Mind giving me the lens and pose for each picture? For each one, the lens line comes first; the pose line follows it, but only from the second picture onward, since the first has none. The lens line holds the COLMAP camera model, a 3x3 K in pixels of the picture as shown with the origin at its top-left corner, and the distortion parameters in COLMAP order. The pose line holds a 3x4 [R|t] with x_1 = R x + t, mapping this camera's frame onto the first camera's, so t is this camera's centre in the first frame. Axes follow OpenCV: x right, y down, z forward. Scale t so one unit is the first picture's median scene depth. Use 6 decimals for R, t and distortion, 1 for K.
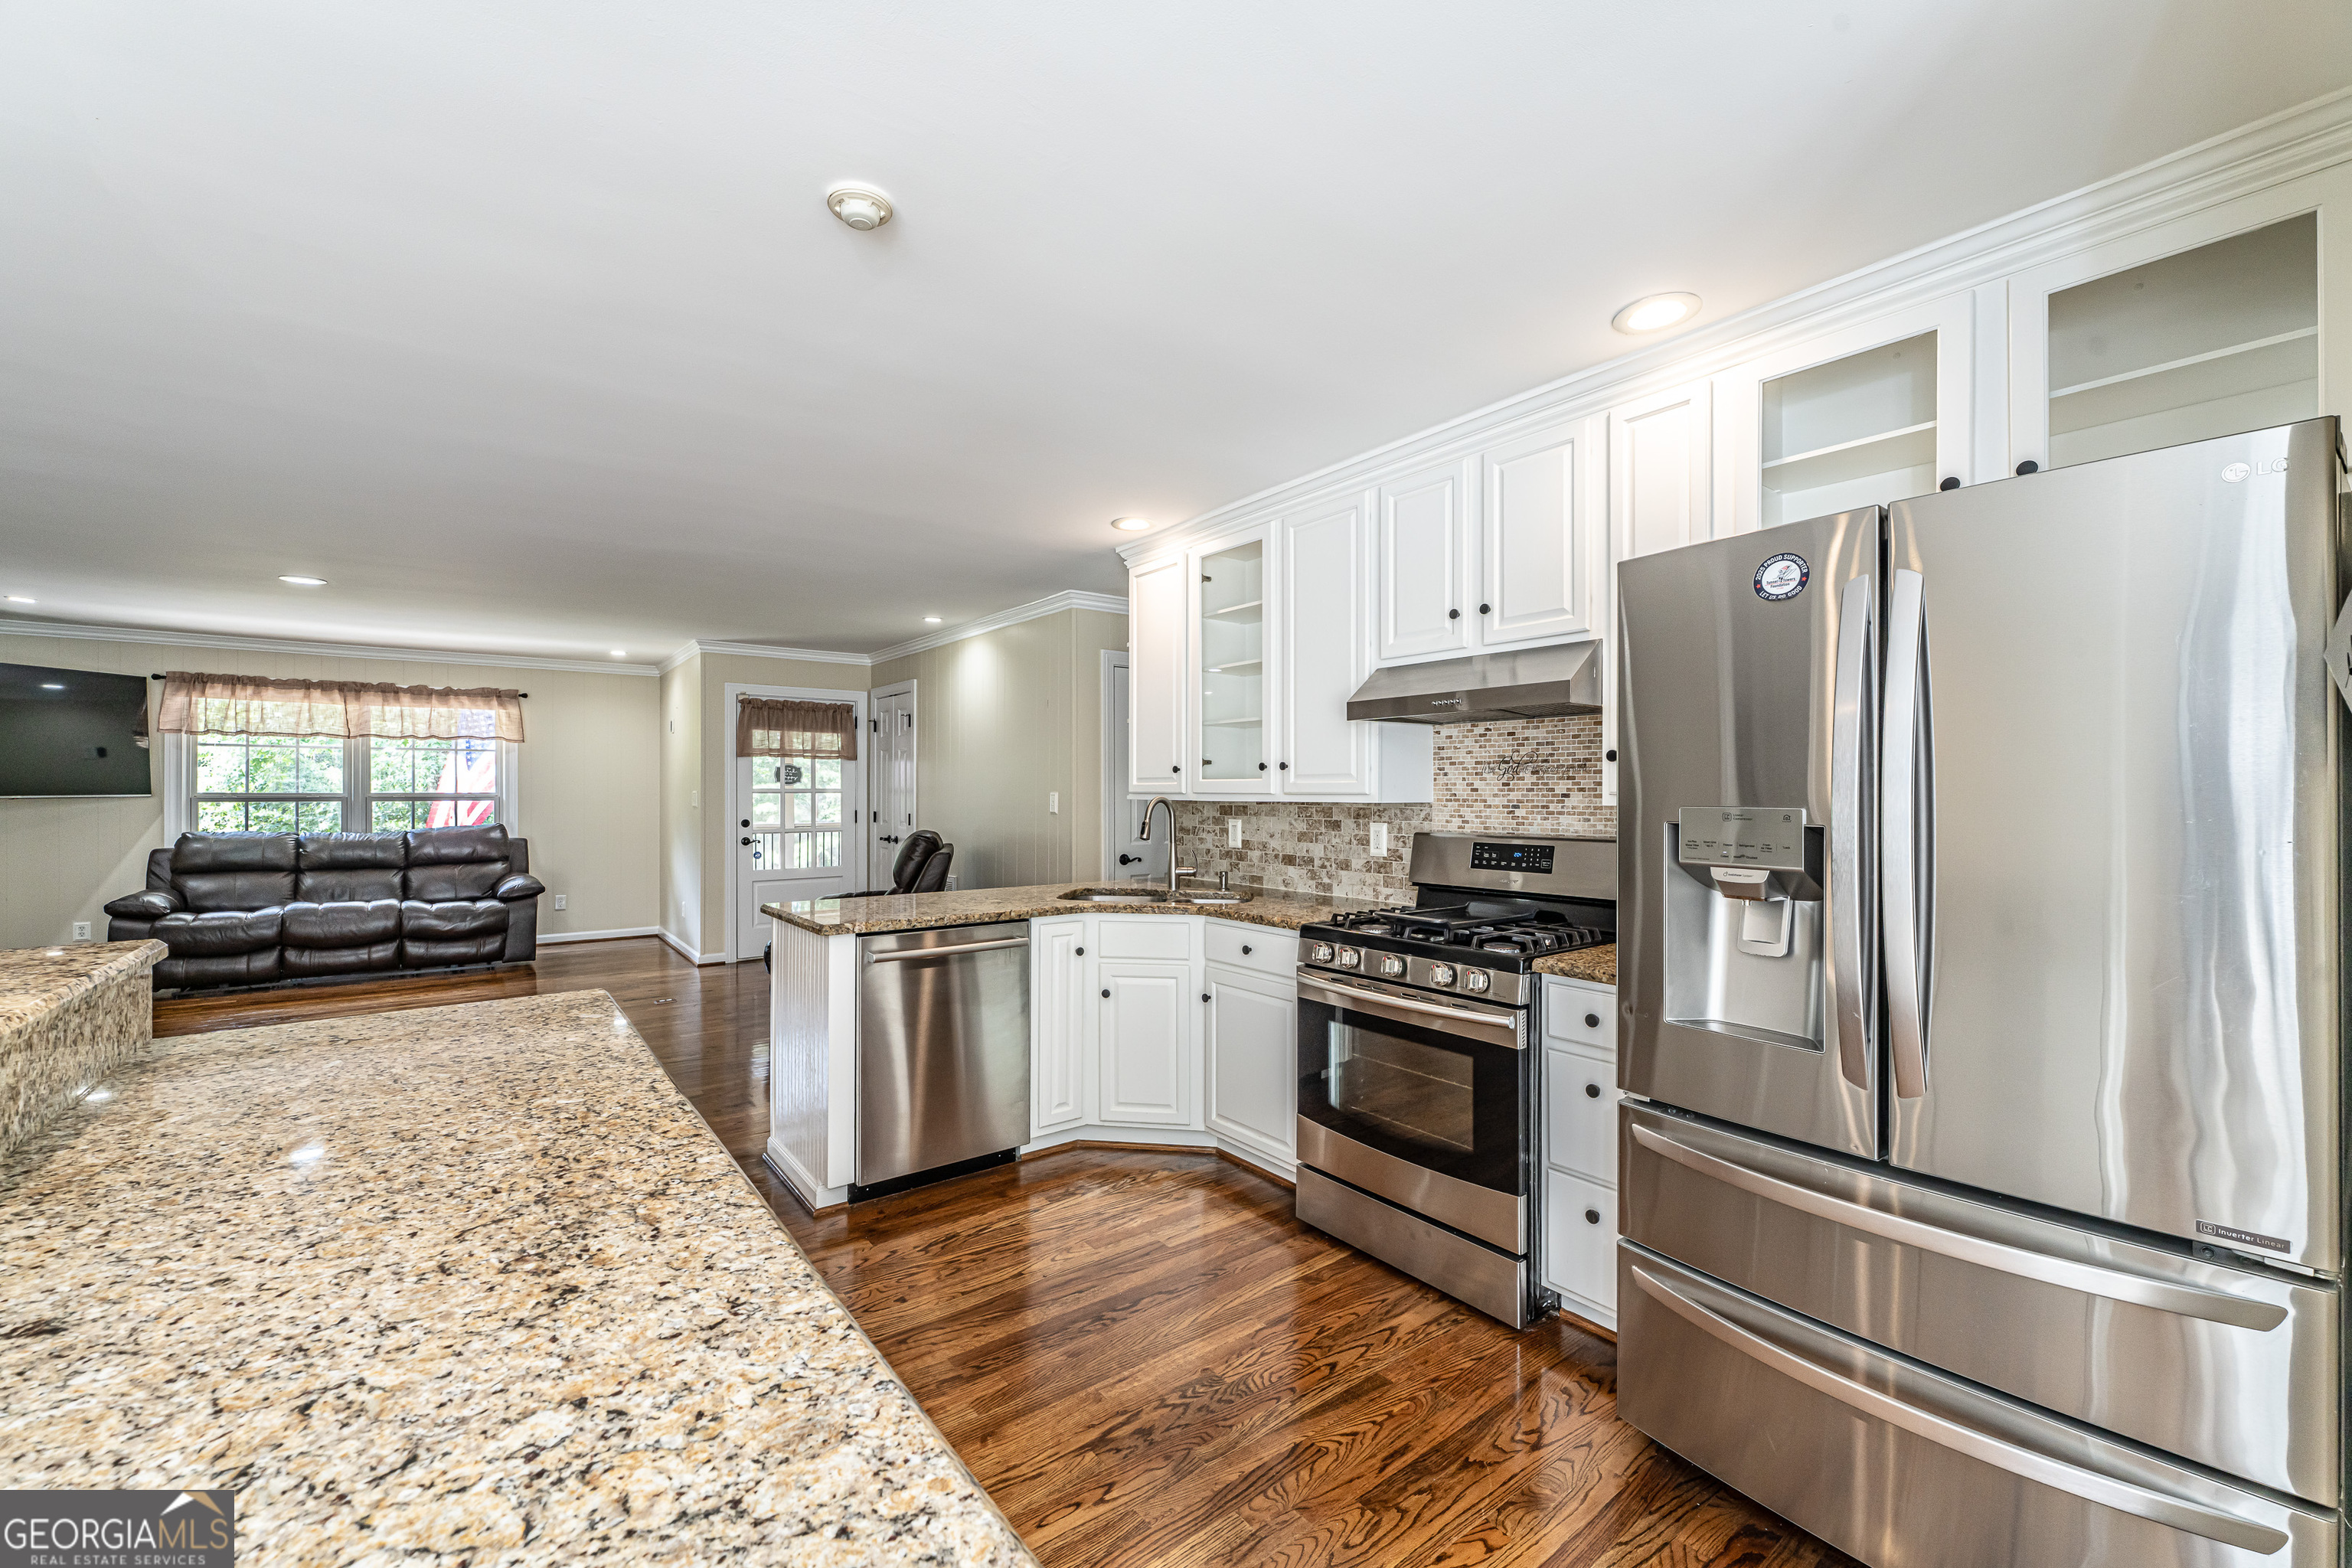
lens RADIAL K [[942.4, 0, 1177.1], [0, 942.4, 793.9], [0, 0, 1]] dist [0.000599, -0.001511]
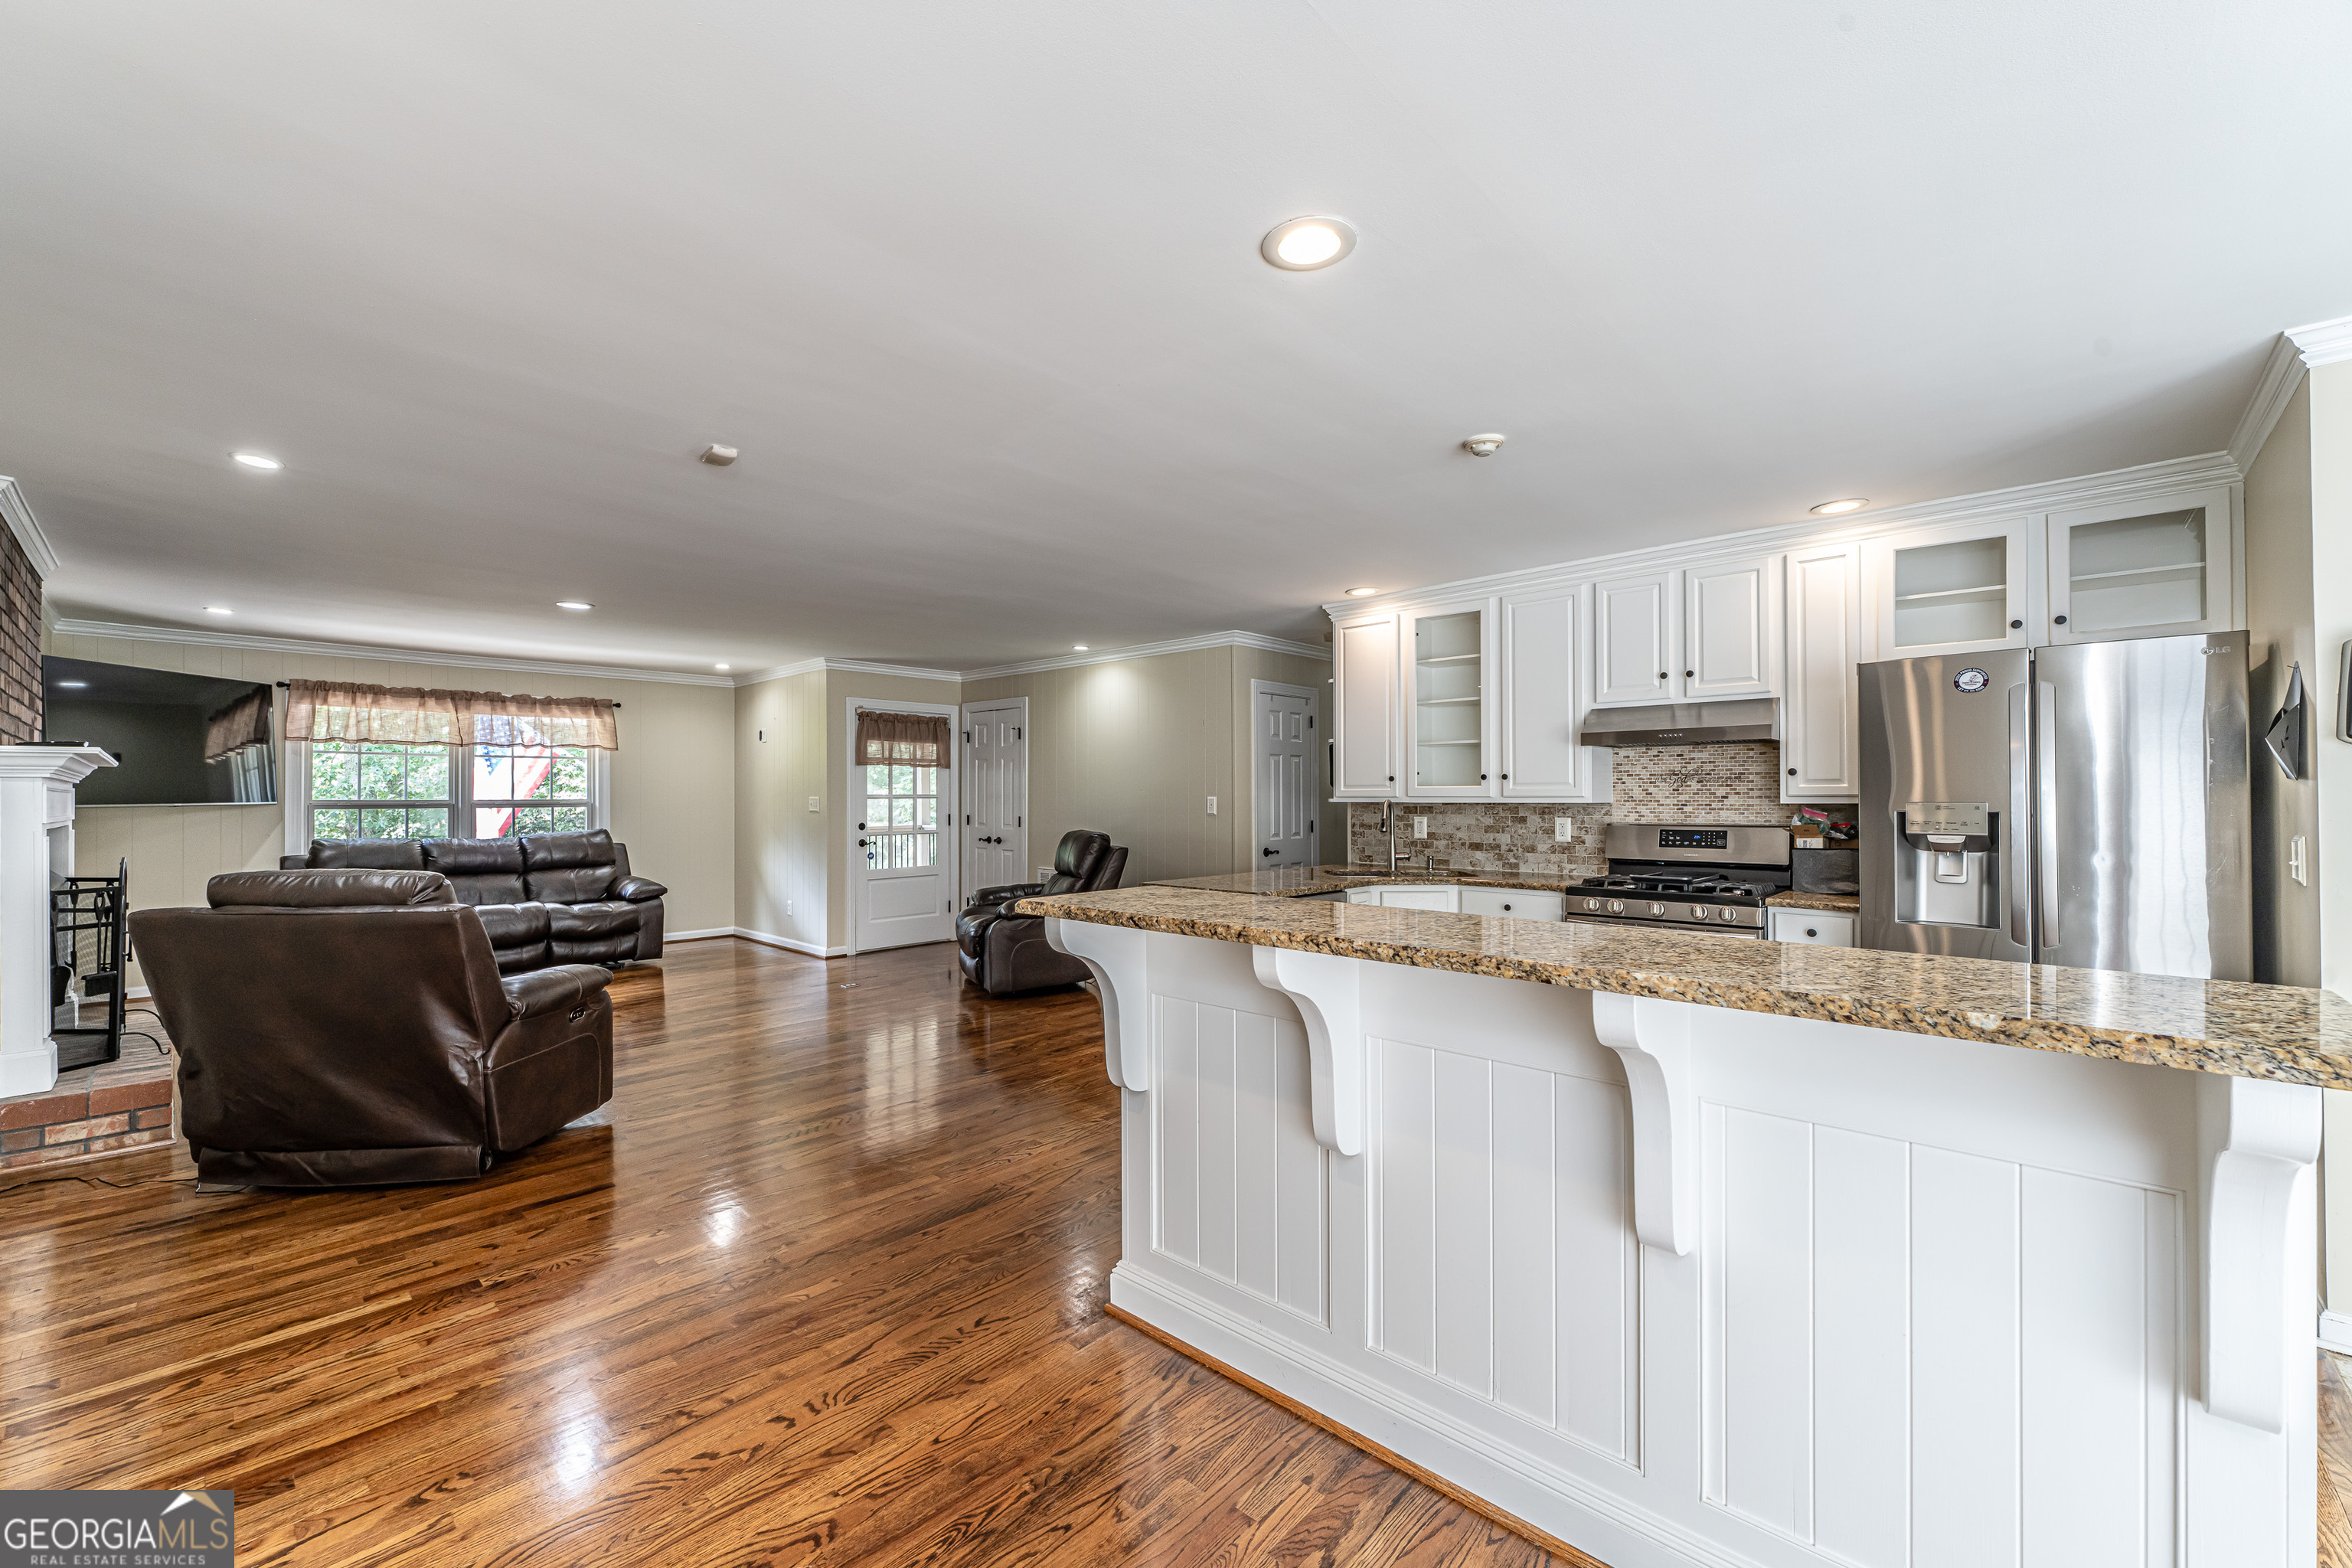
lens RADIAL K [[942.4, 0, 1181.5], [0, 942.4, 791.9], [0, 0, 1]] dist [0.000599, -0.001511]
pose [[0.985954, -0.002446, 0.166999, -0.321781], [0.003618, 0.999971, -0.006715, 0.000122], [-0.166978, 0.007225, 0.985934, -0.154959]]
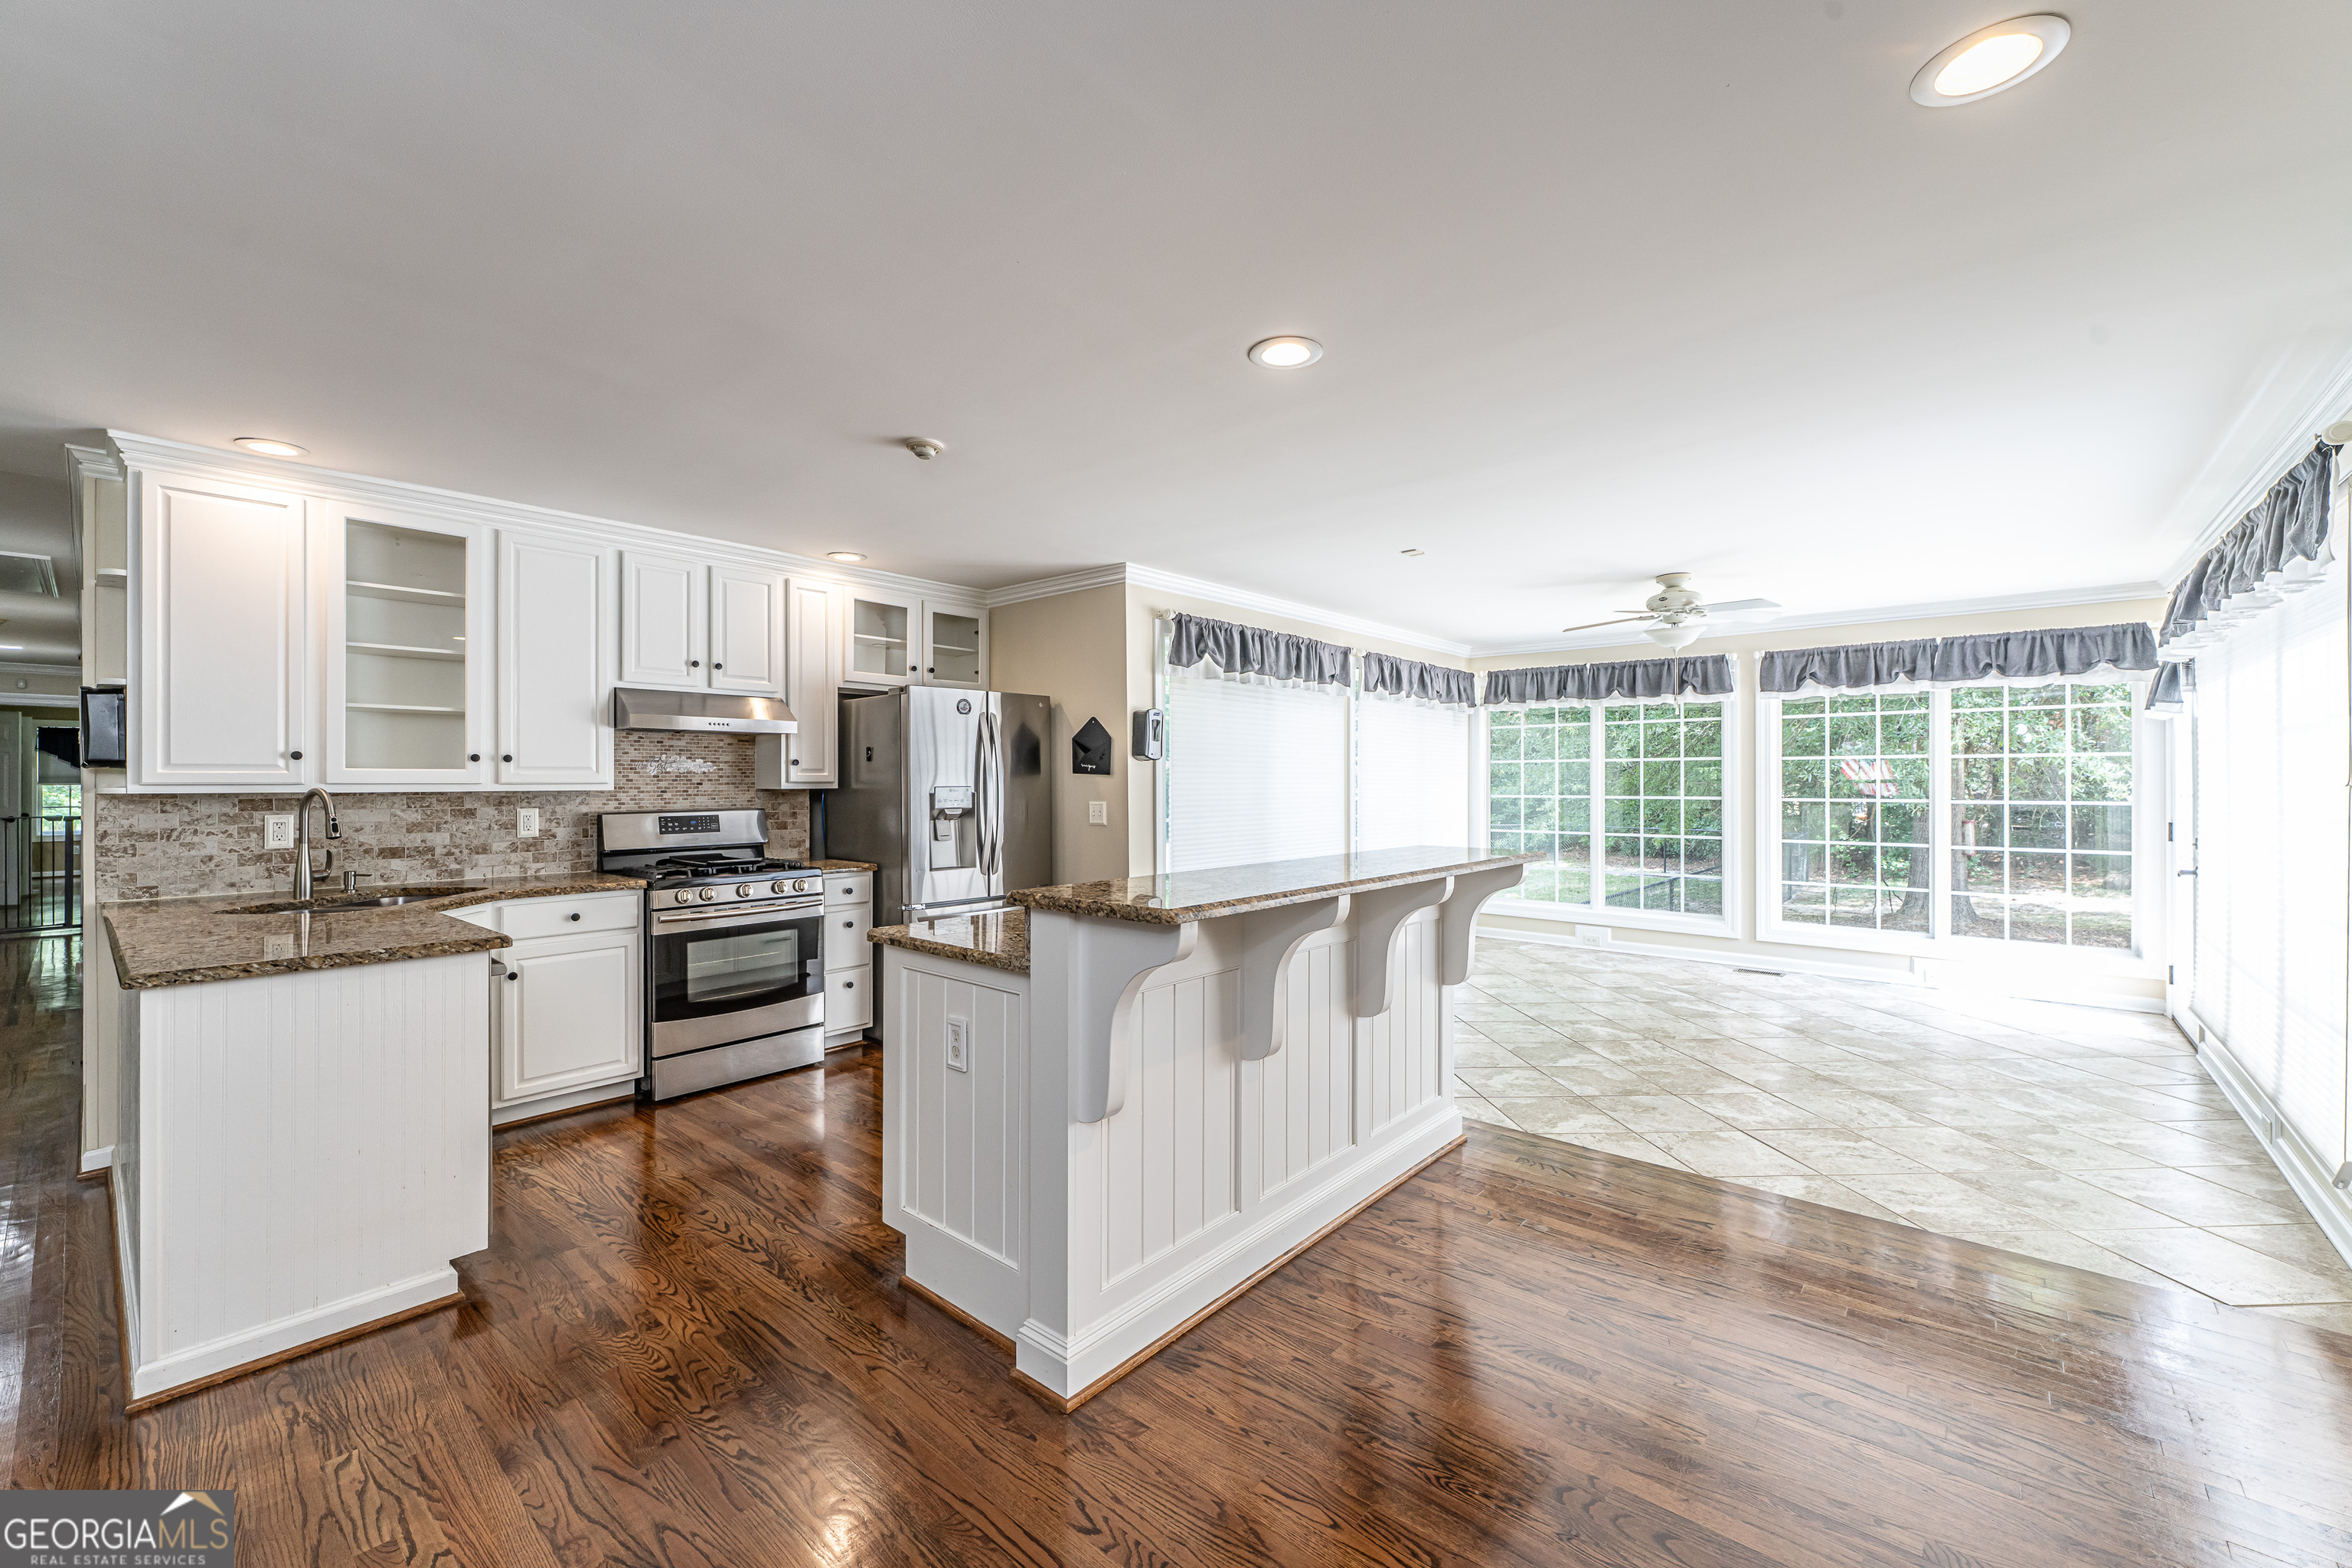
lens RADIAL K [[942.4, 0, 1123.2], [0, 942.4, 787.0], [0, 0, 1]] dist [0.000599, -0.001511]
pose [[-0.169904, -0.008930, 0.985420, -0.599516], [0.001716, 0.999955, 0.009357, -0.003177], [-0.985459, 0.003281, -0.169881, 0.264266]]
